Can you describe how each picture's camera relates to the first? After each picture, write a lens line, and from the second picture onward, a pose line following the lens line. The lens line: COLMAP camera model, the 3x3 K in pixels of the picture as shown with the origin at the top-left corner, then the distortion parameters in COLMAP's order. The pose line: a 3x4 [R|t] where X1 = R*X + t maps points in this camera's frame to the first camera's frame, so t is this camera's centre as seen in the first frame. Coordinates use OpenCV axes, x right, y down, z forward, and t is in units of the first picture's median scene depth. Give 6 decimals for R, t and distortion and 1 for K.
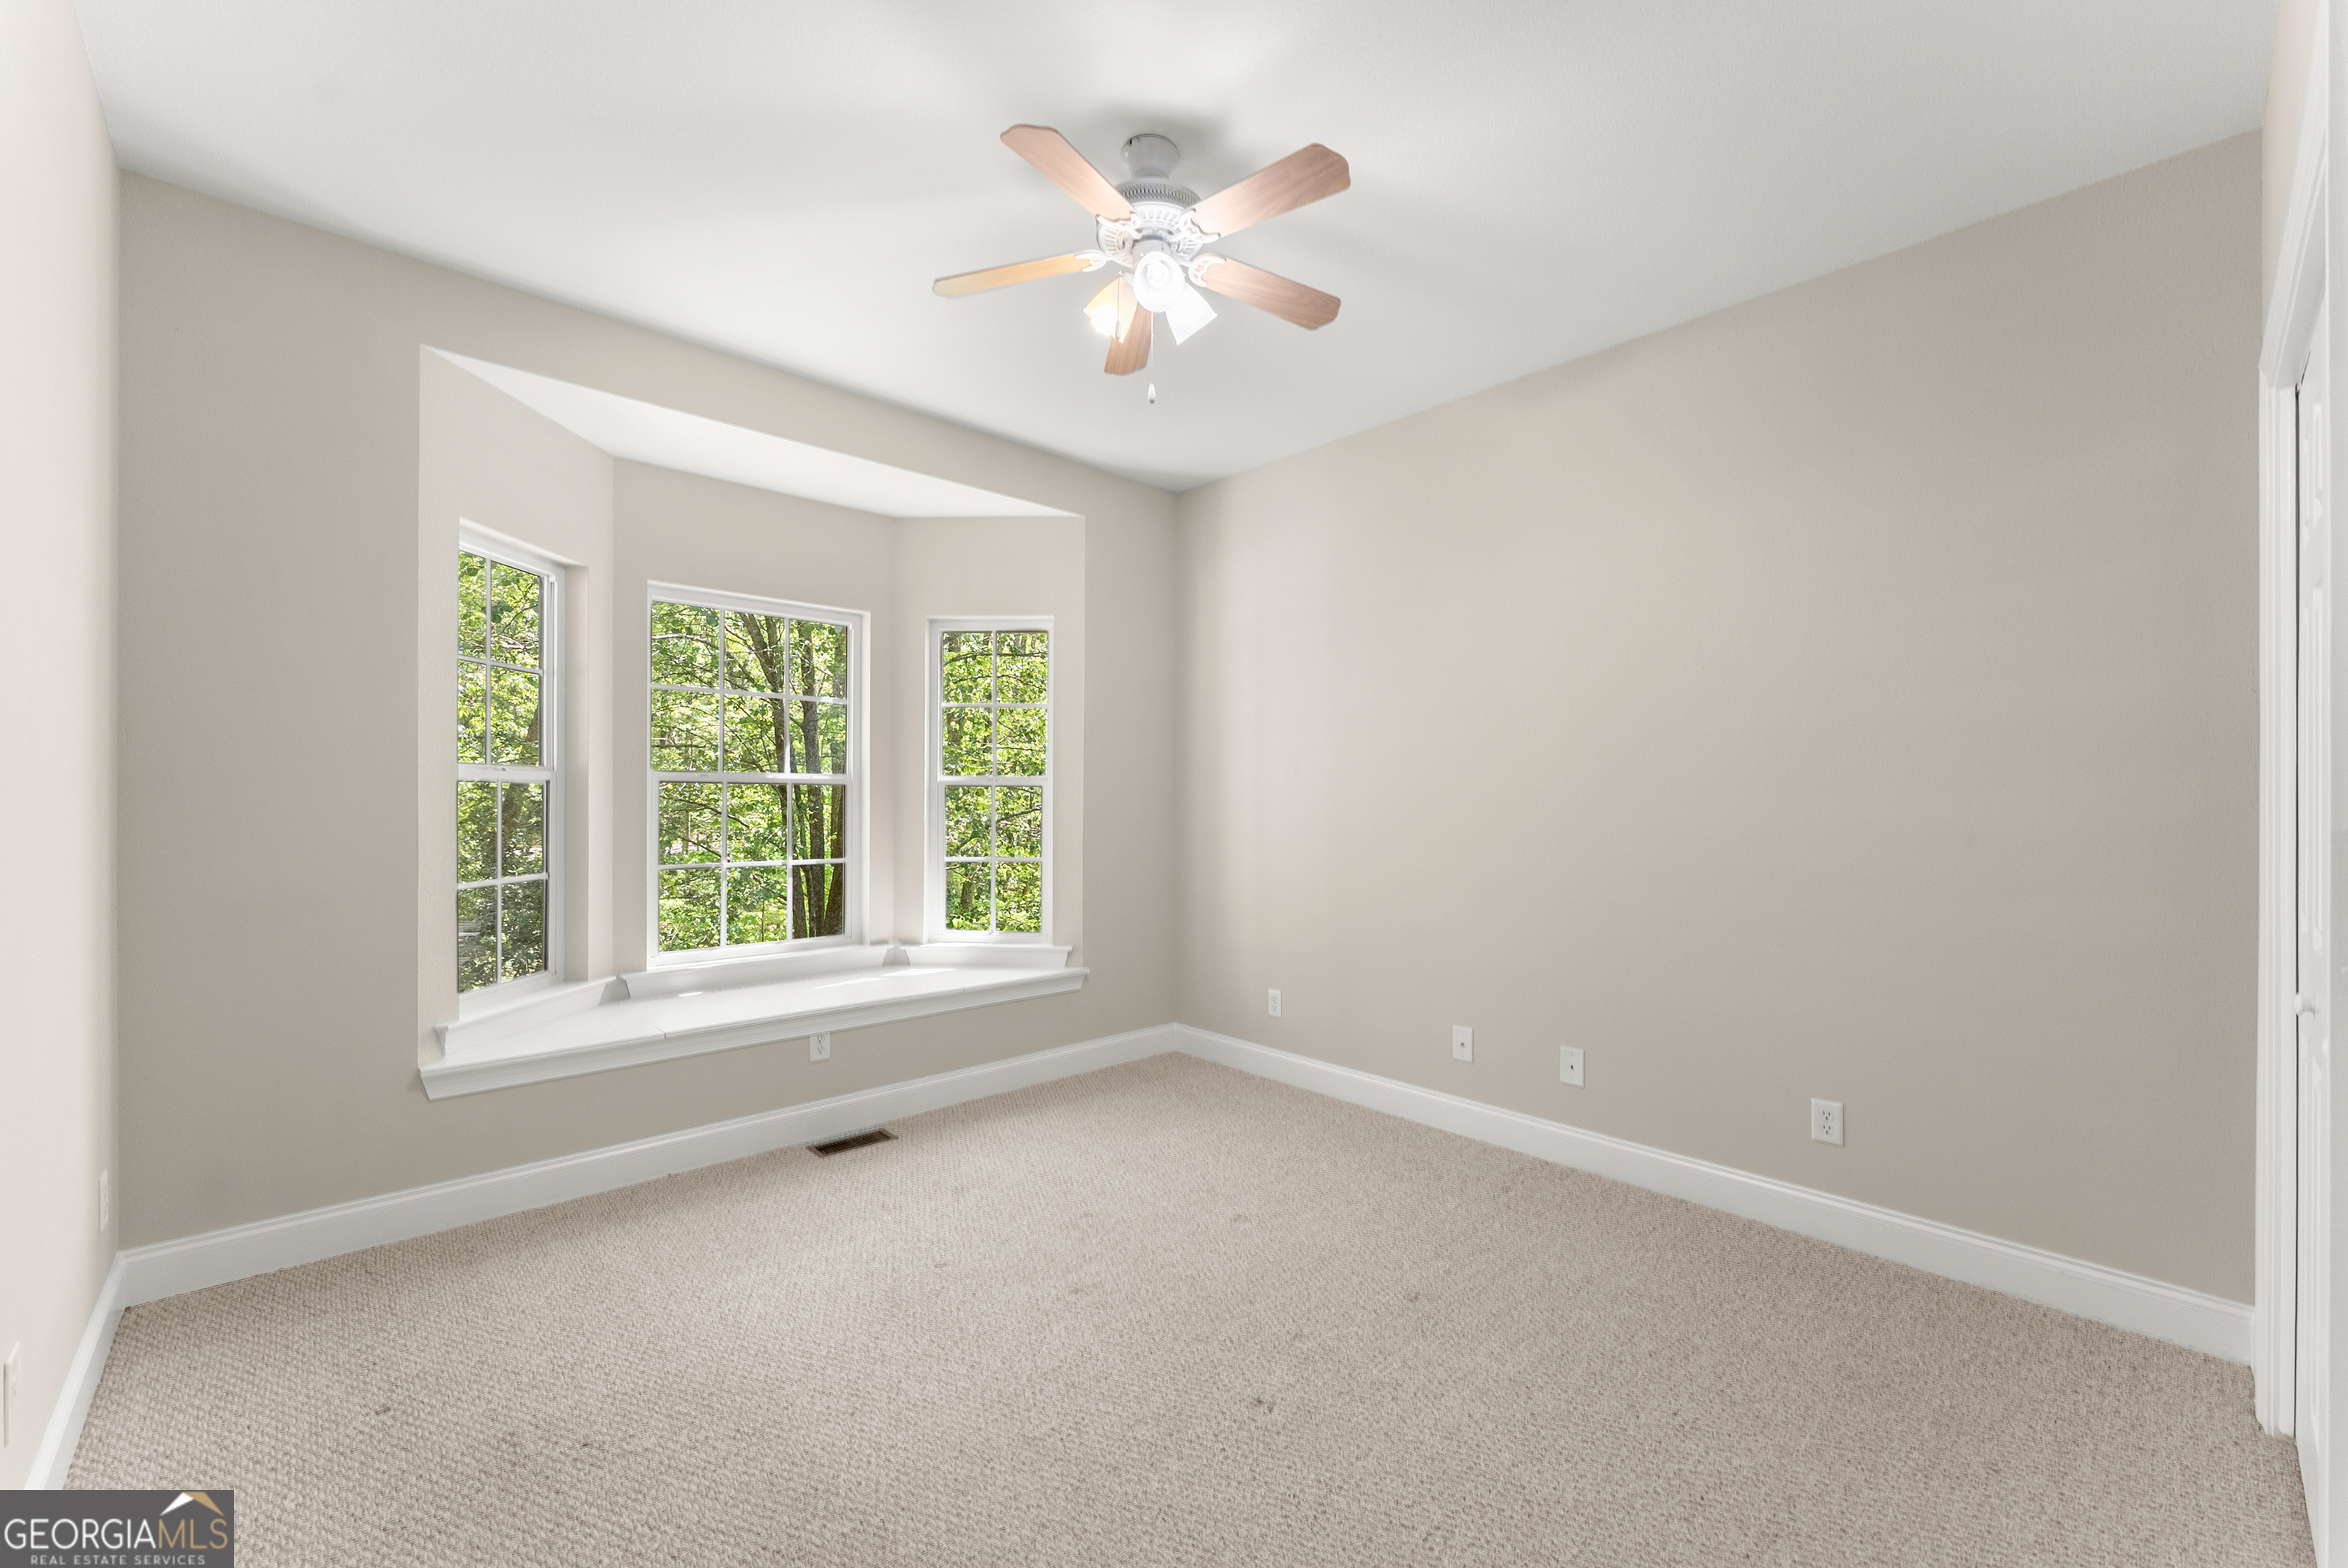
lens RADIAL K [[951.3, 0, 1178.9], [0, 951.3, 793.0], [0, 0, 1]] dist [0.001448, 0.000187]
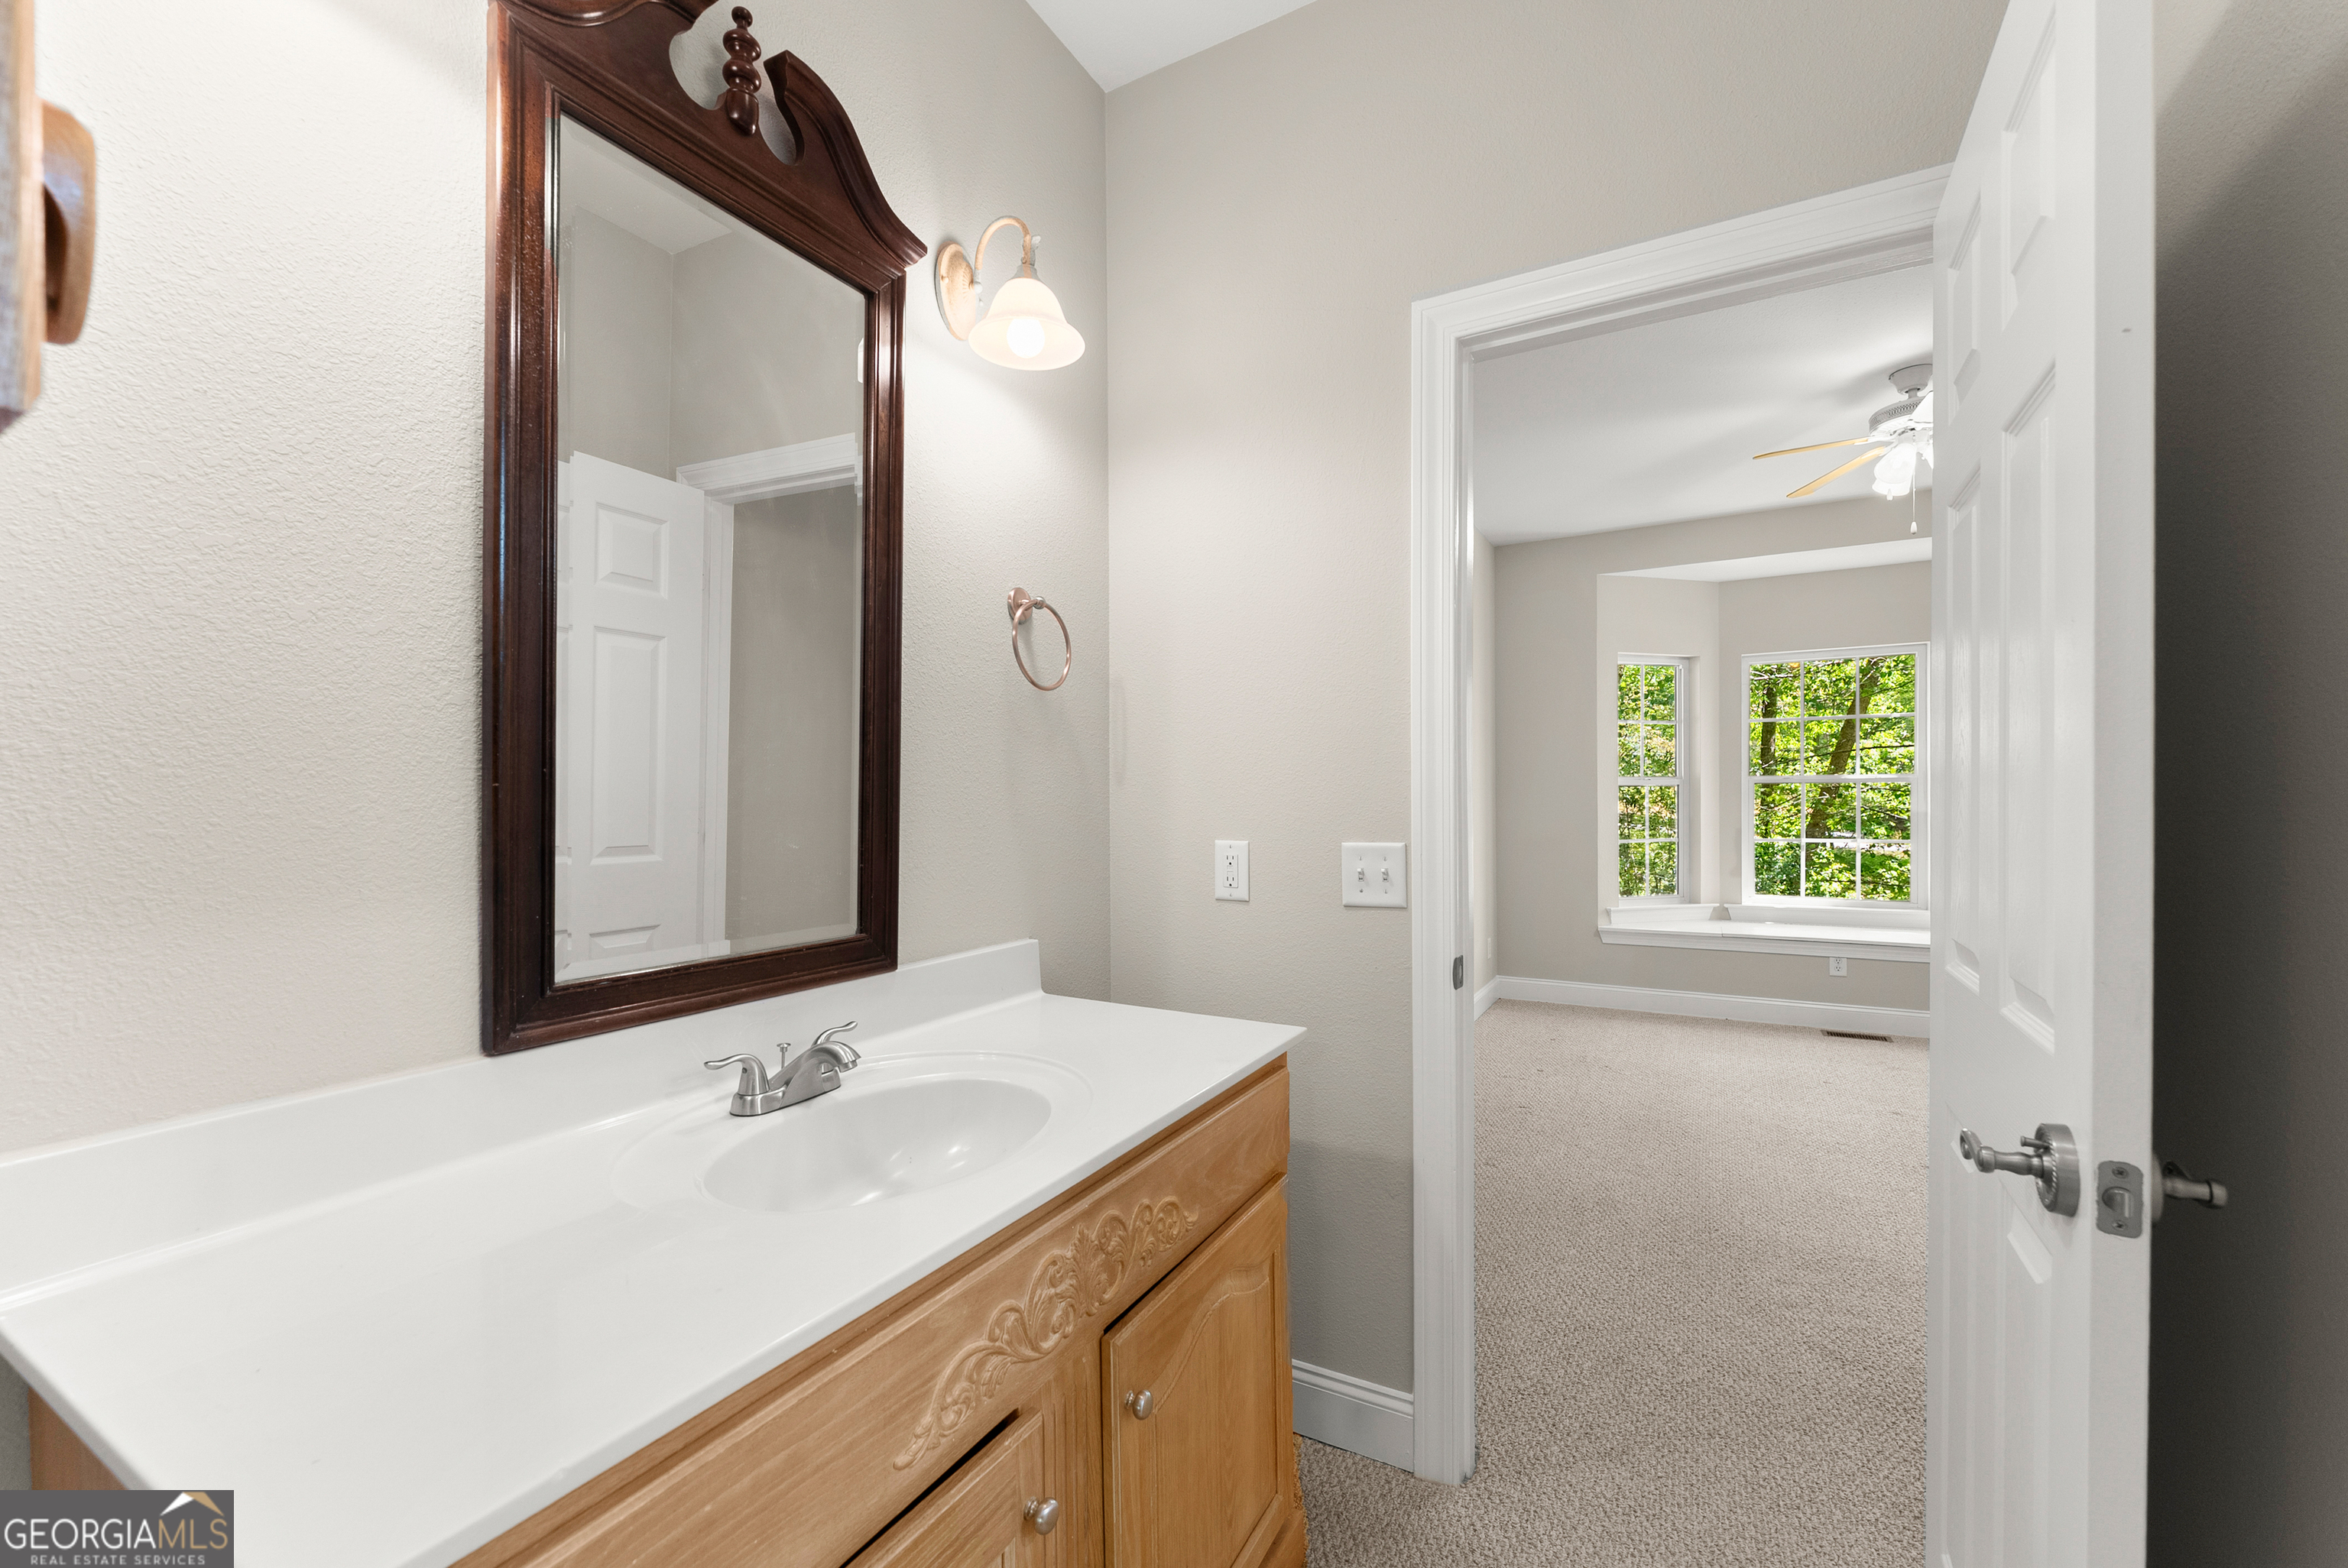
lens RADIAL K [[951.3, 0, 1184.8], [0, 951.3, 797.5], [0, 0, 1]] dist [0.001448, 0.000187]
pose [[0.318177, -0.002159, -0.948029, 0.705372], [0.017218, 0.999846, 0.003502, -0.011145], [0.947875, -0.017437, 0.318165, -0.407733]]
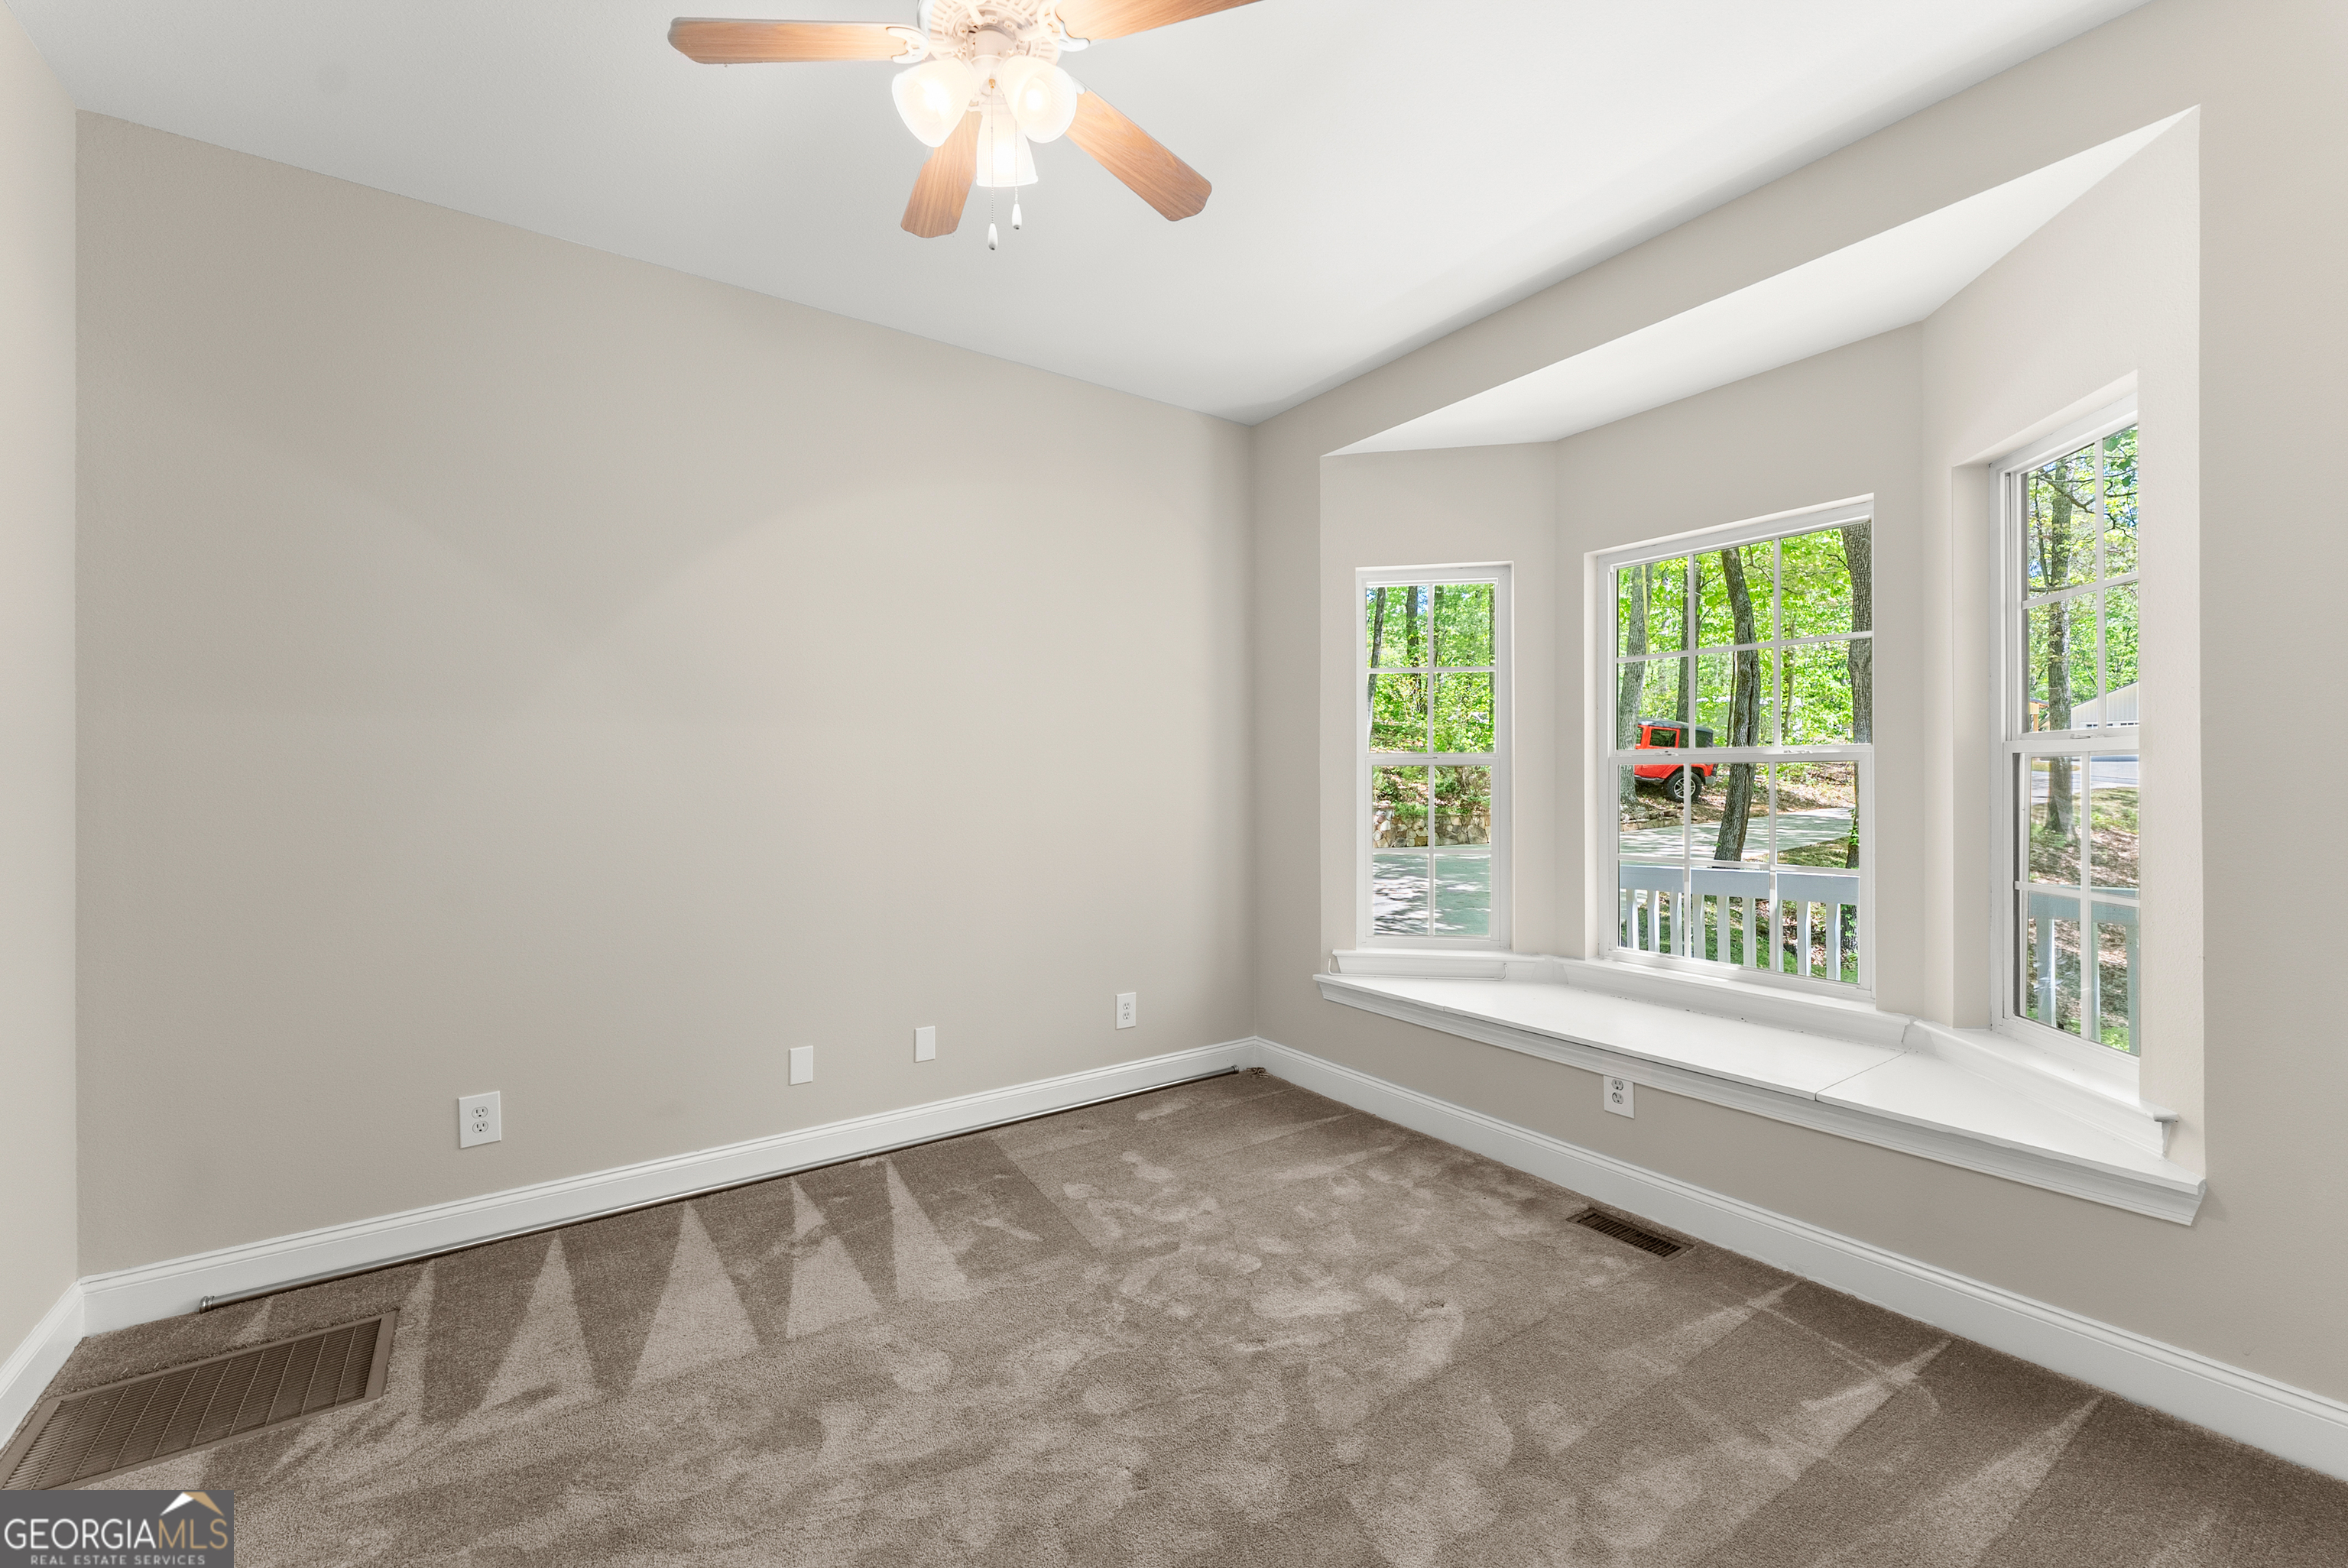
lens RADIAL K [[951.3, 0, 1175.1], [0, 951.3, 779.2], [0, 0, 1]] dist [0.001448, 0.000187]
pose [[-0.118928, -0.002863, -0.992899, 0.478557], [0.014037, 0.999891, -0.004564, 0.002408], [0.992804, -0.014480, -0.118875, 0.766762]]
